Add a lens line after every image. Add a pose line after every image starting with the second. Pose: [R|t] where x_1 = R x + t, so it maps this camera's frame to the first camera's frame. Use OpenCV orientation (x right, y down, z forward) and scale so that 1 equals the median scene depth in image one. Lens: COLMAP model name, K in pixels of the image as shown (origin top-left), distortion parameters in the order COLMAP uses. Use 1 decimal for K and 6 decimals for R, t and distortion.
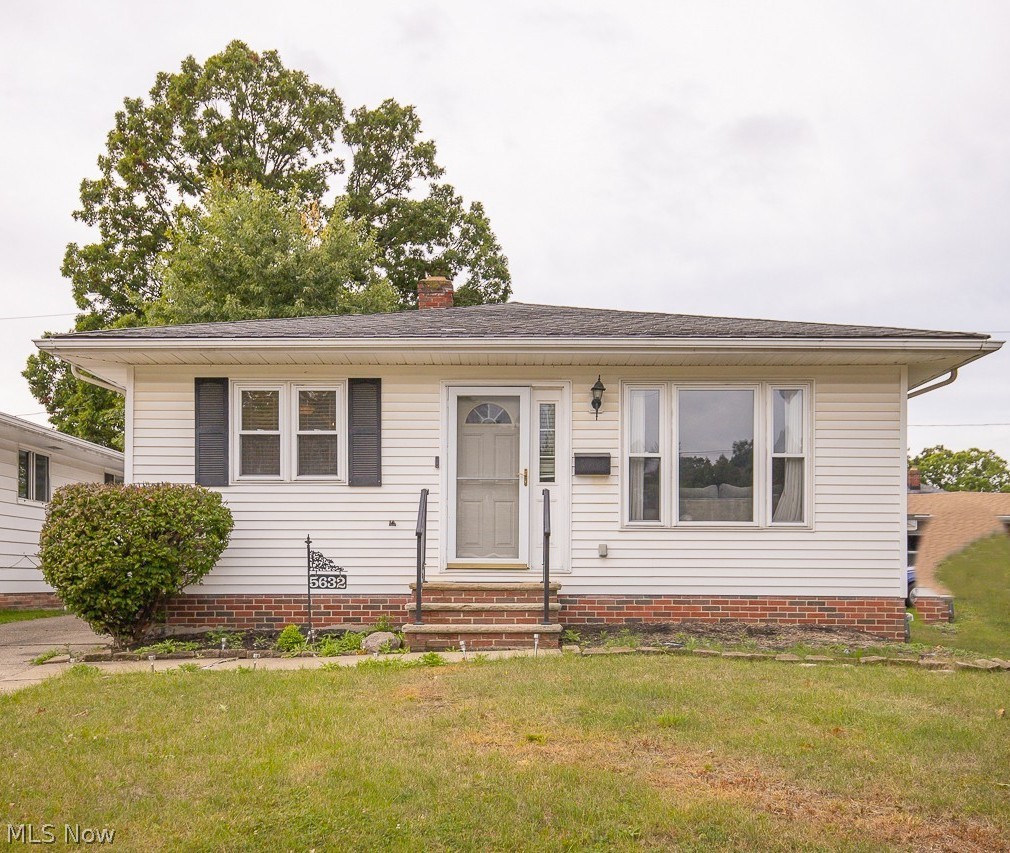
lens RADIAL K [[1133.0, 0, 504.9], [0, 1133.0, 456.8], [0, 0, 1]] dist [0.144604, 0.017621]
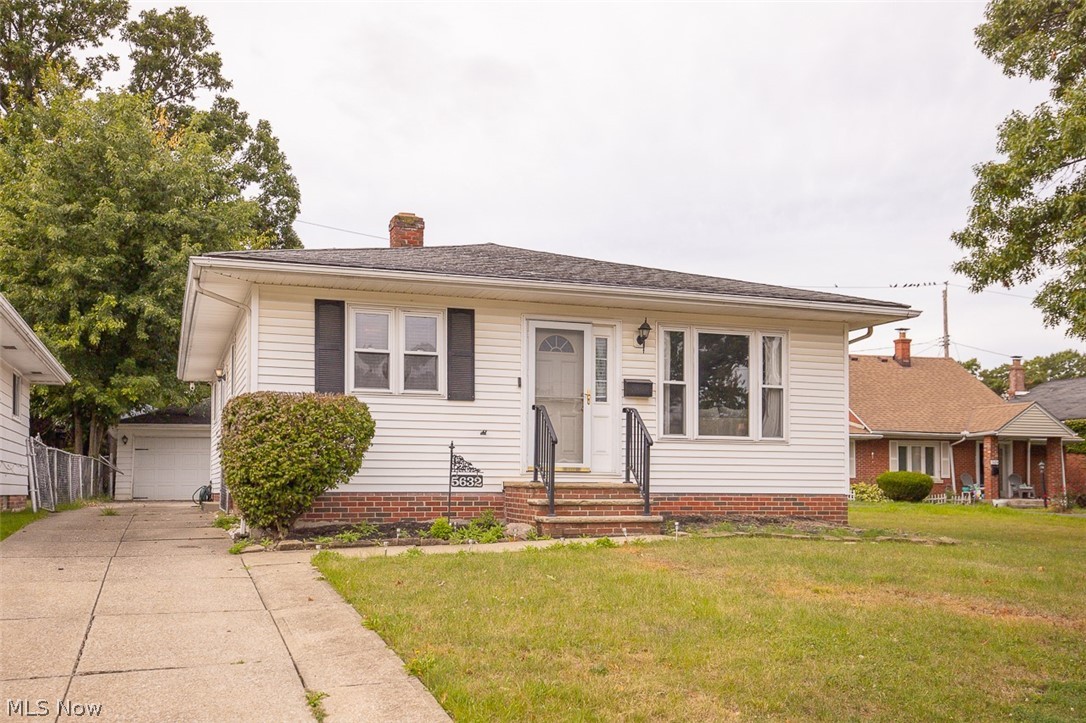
lens RADIAL K [[1080.8, 0, 543.0], [0, 1080.8, 361.5], [0, 0, 1]] dist [0.178822, -0.002175]
pose [[0.933675, 0.042393, 0.355603, -0.443602], [-0.039937, 0.999101, -0.014248, -0.001890], [-0.355887, -0.000899, 0.934528, -0.077055]]
